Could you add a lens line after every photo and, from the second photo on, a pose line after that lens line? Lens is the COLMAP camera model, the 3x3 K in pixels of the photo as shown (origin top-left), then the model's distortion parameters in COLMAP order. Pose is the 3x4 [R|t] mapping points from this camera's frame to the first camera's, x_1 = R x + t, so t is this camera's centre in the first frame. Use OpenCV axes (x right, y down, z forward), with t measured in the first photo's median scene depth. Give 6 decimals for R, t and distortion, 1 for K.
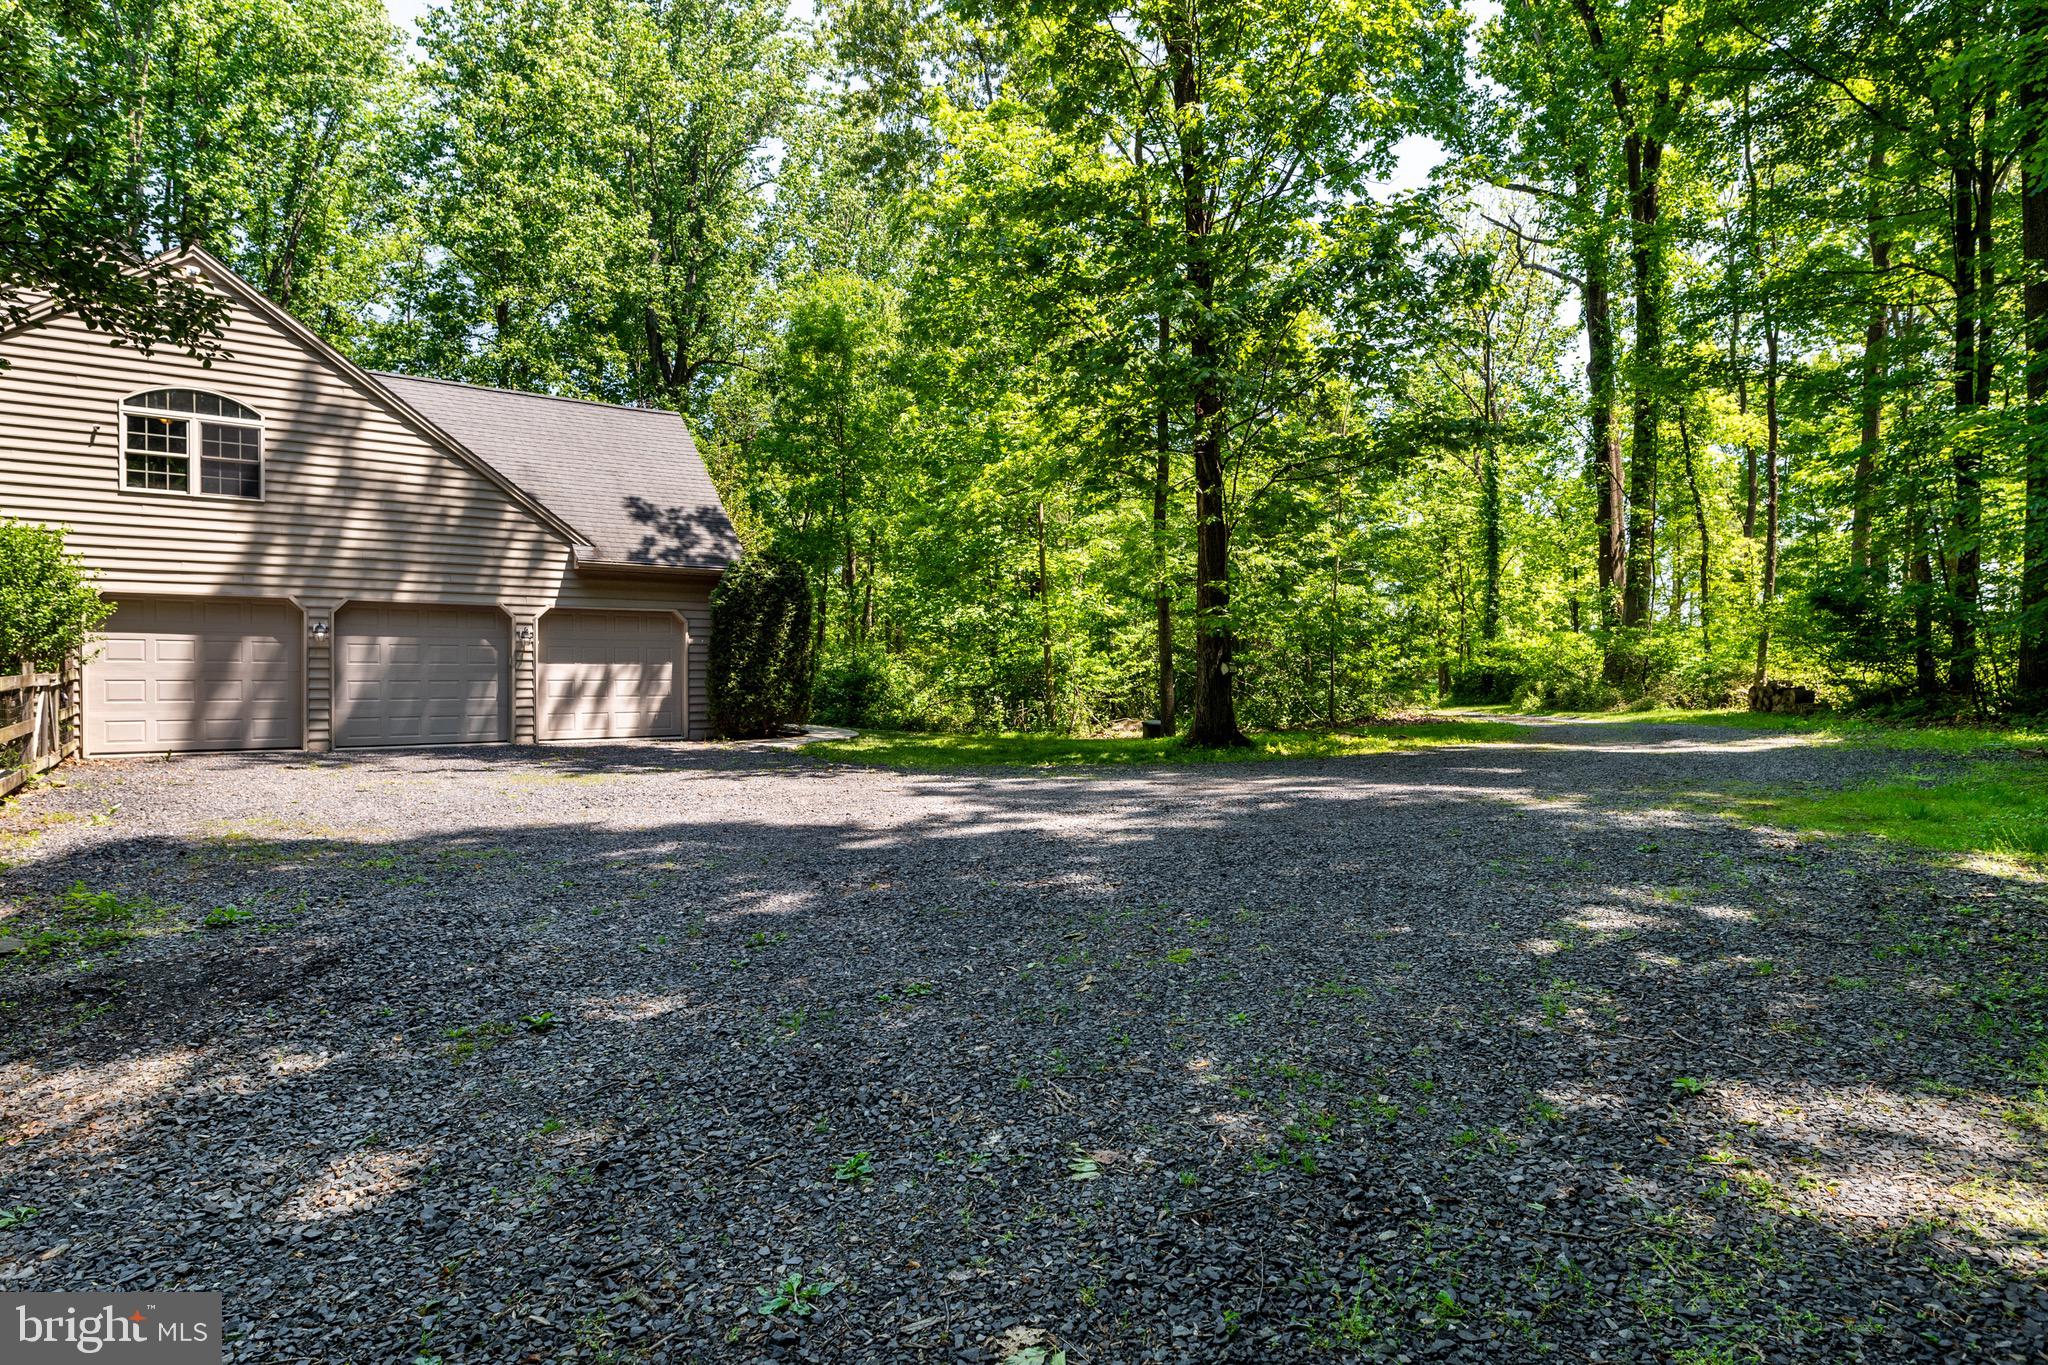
lens RADIAL K [[1173.1, 0, 1029.4], [0, 1173.1, 691.8], [0, 0, 1]] dist [-0.002387, -0.001917]
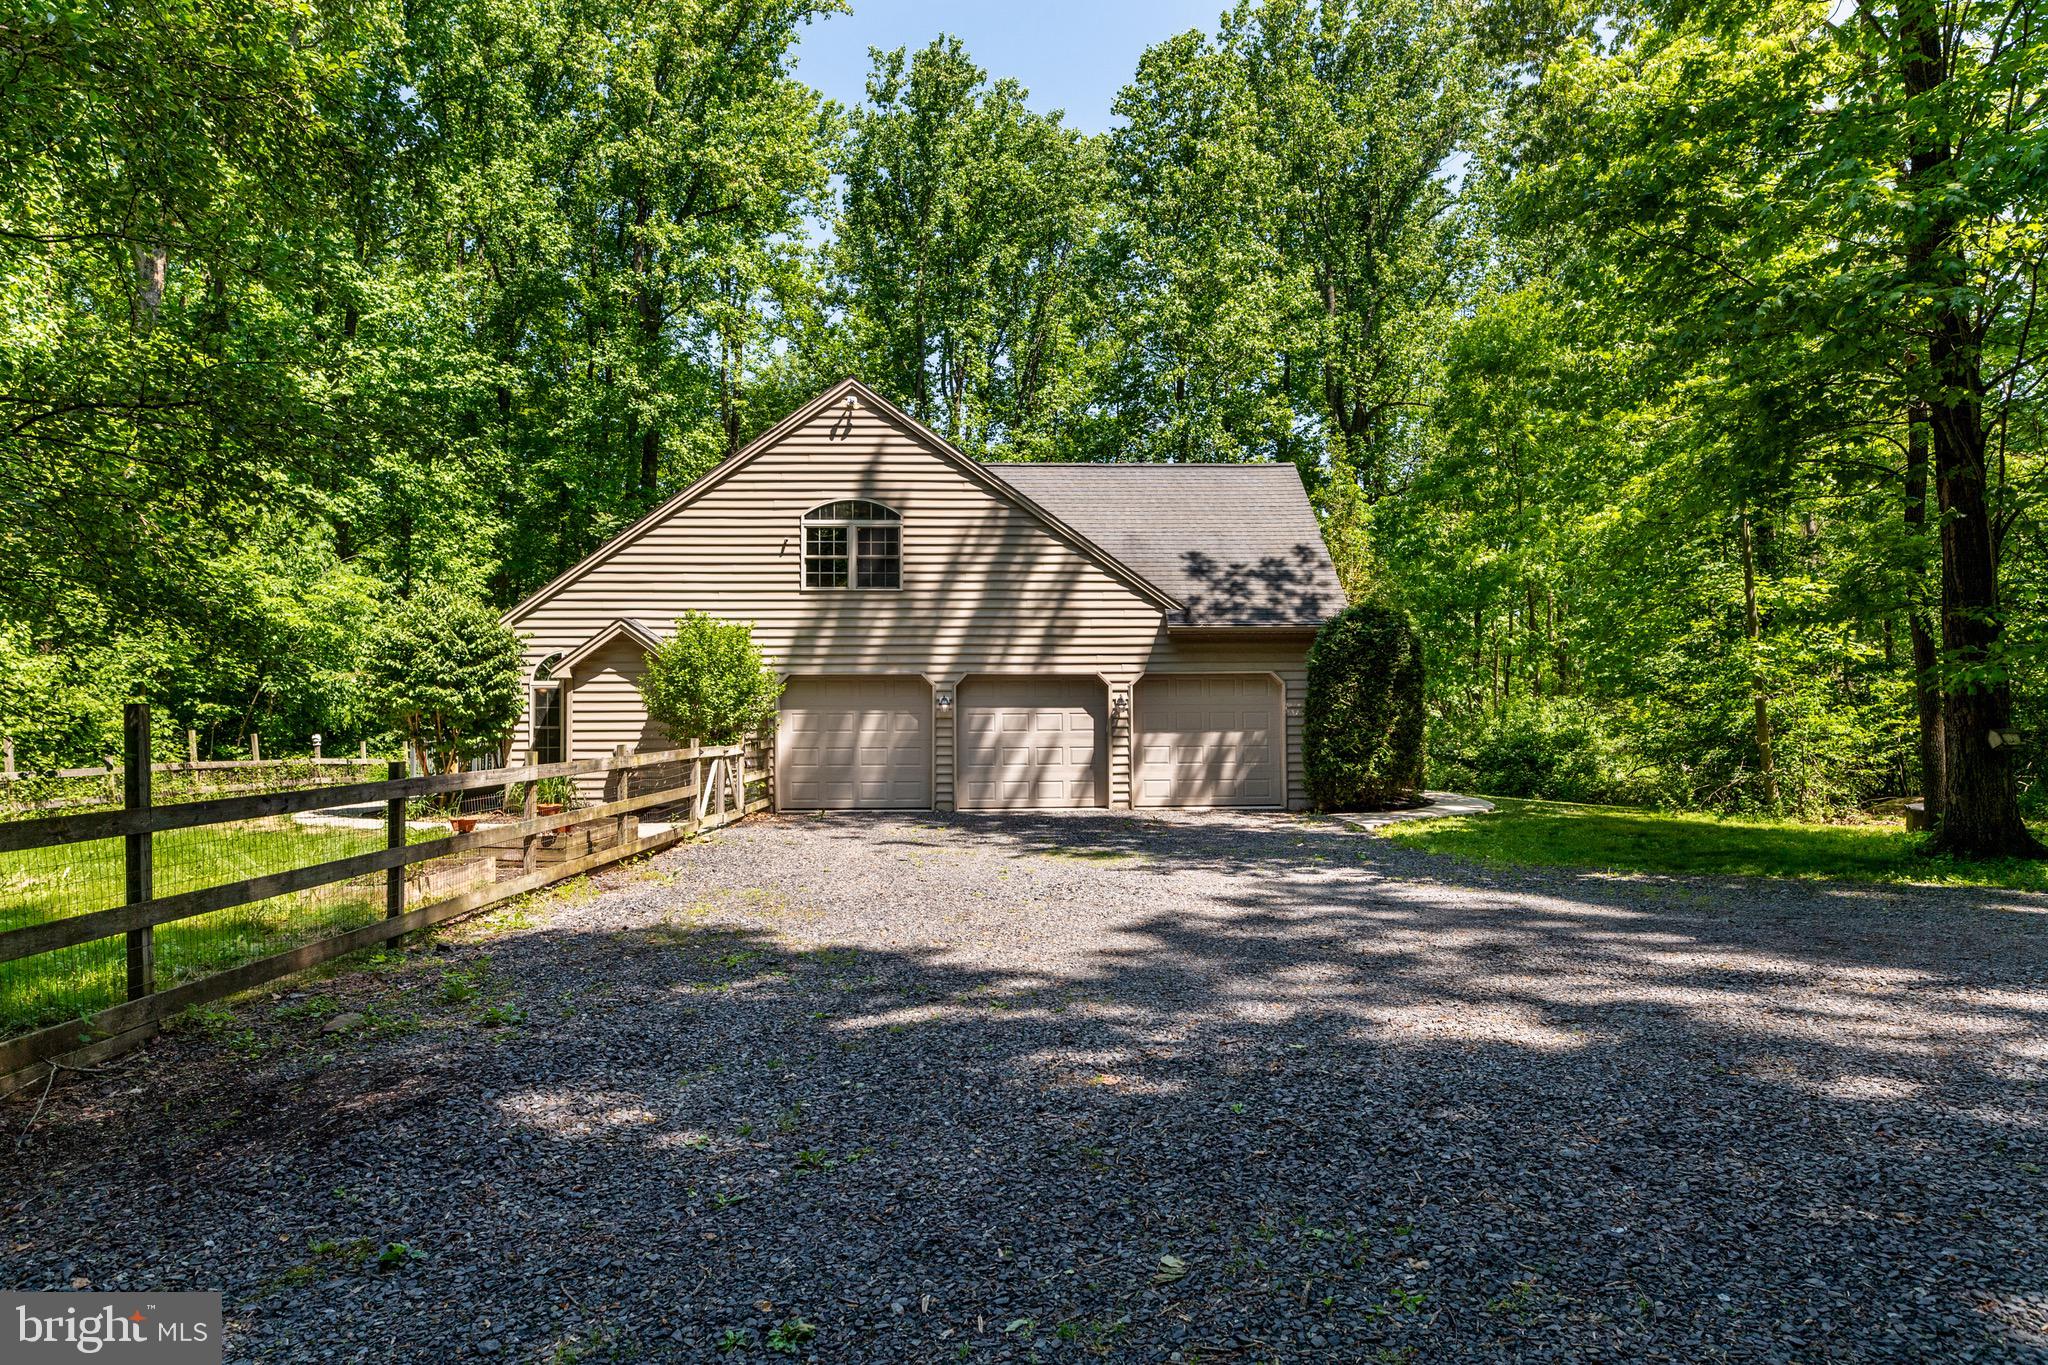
lens RADIAL K [[1173.1, 0, 1020.3], [0, 1173.1, 686.7], [0, 0, 1]] dist [-0.002387, -0.001917]
pose [[0.813623, -0.024741, -0.580867, 0.092602], [-0.001555, 0.998998, -0.044729, -0.016896], [0.581391, 0.037295, 0.812769, 0.135934]]
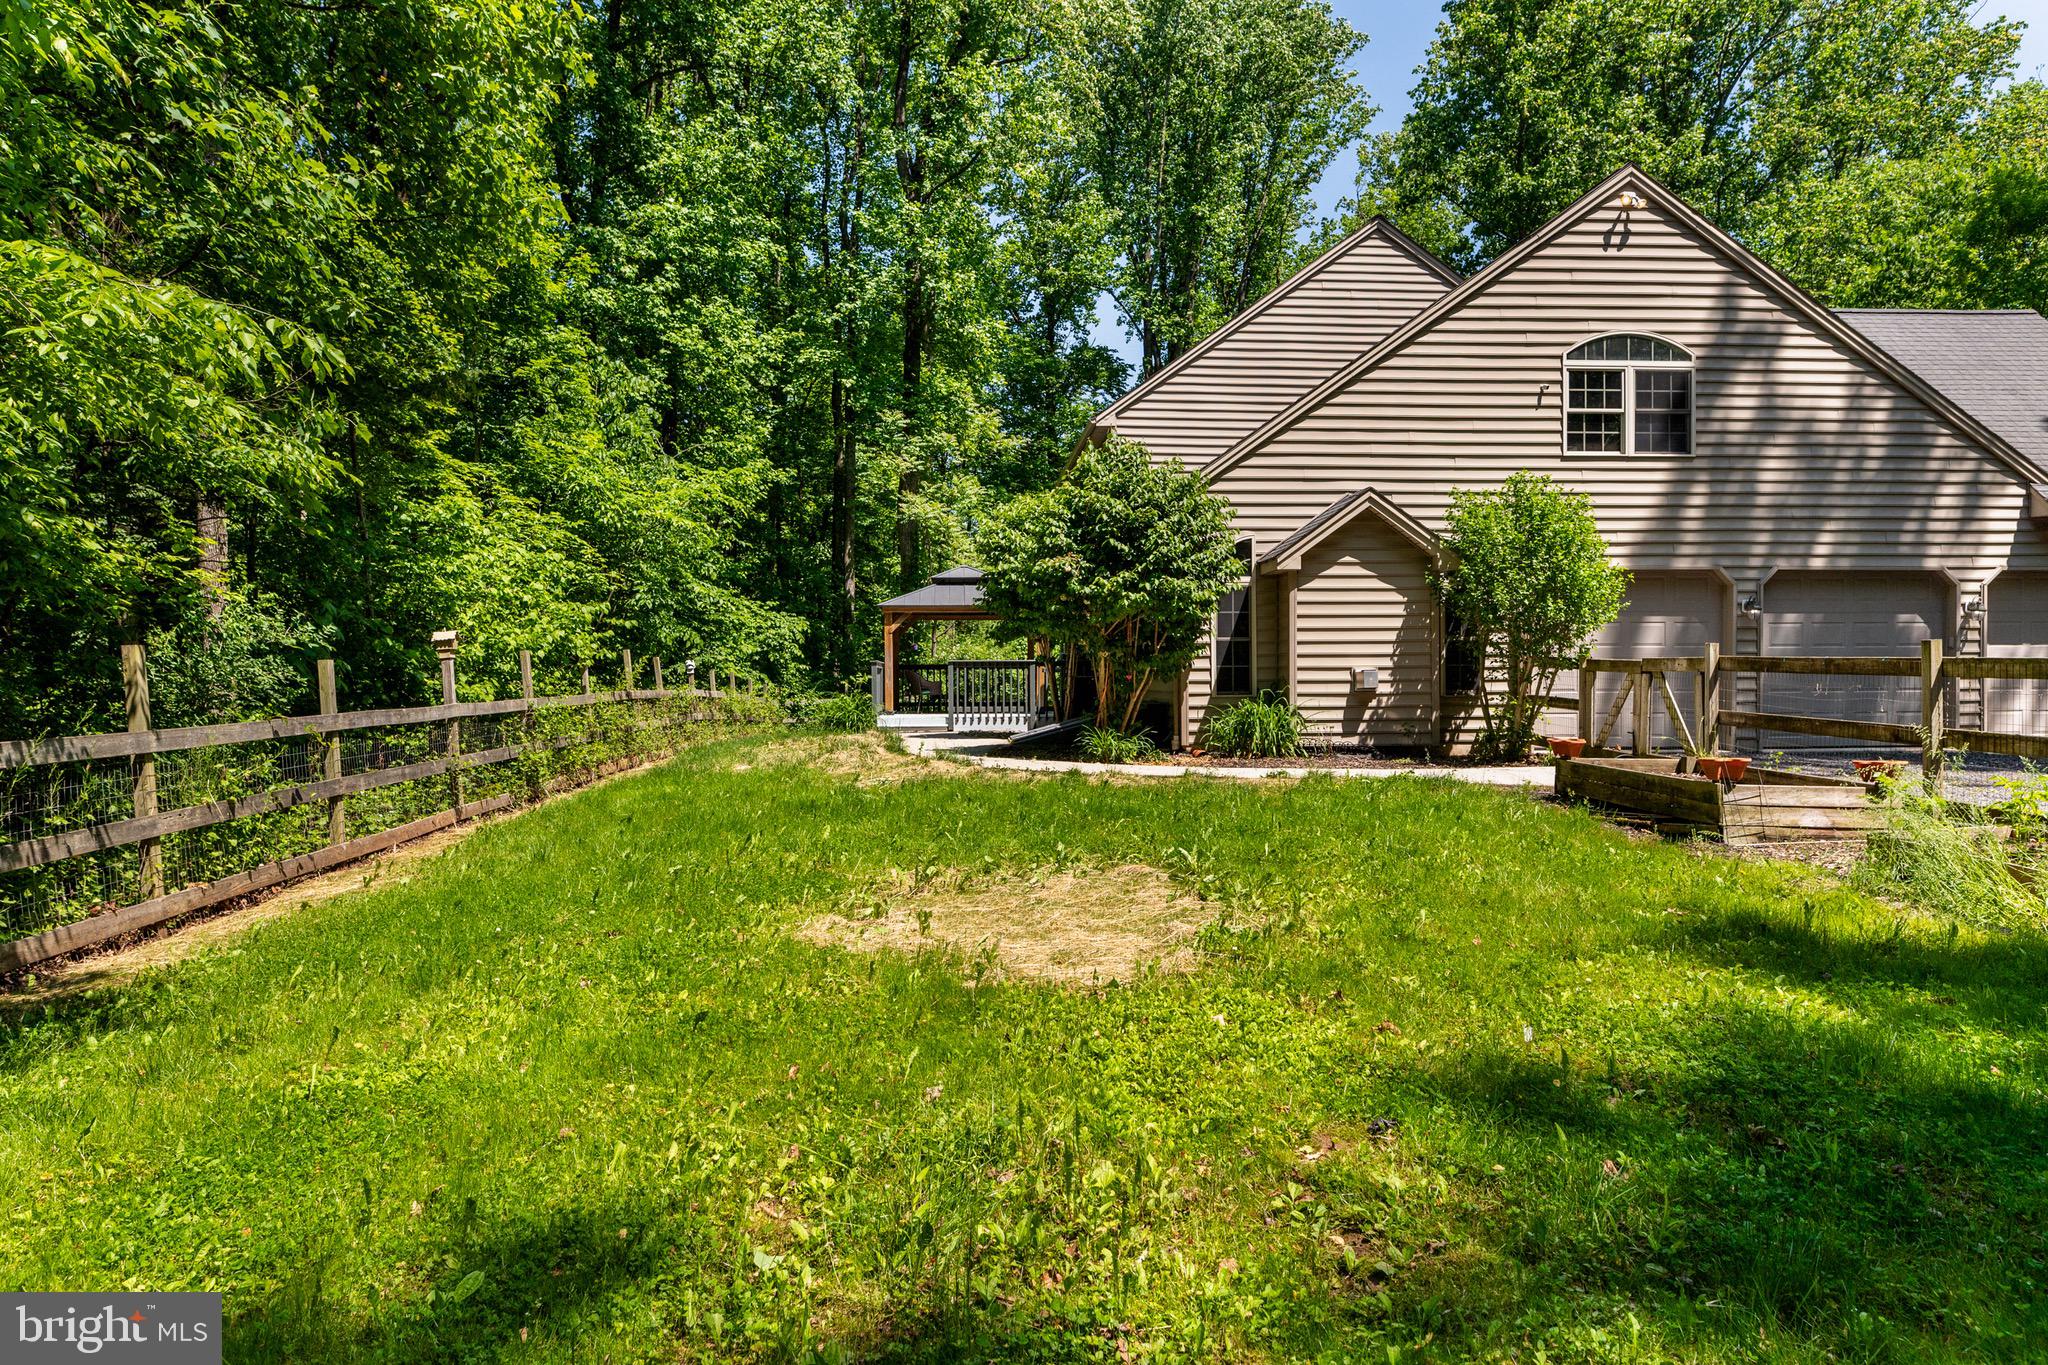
lens RADIAL K [[1173.1, 0, 1019.9], [0, 1173.1, 682.6], [0, 0, 1]] dist [-0.002387, -0.001917]
pose [[0.820508, 0.000525, -0.571635, -0.534376], [-0.001889, 0.999997, -0.001794, 0.003512], [0.571632, 0.002551, 0.820506, 0.024843]]
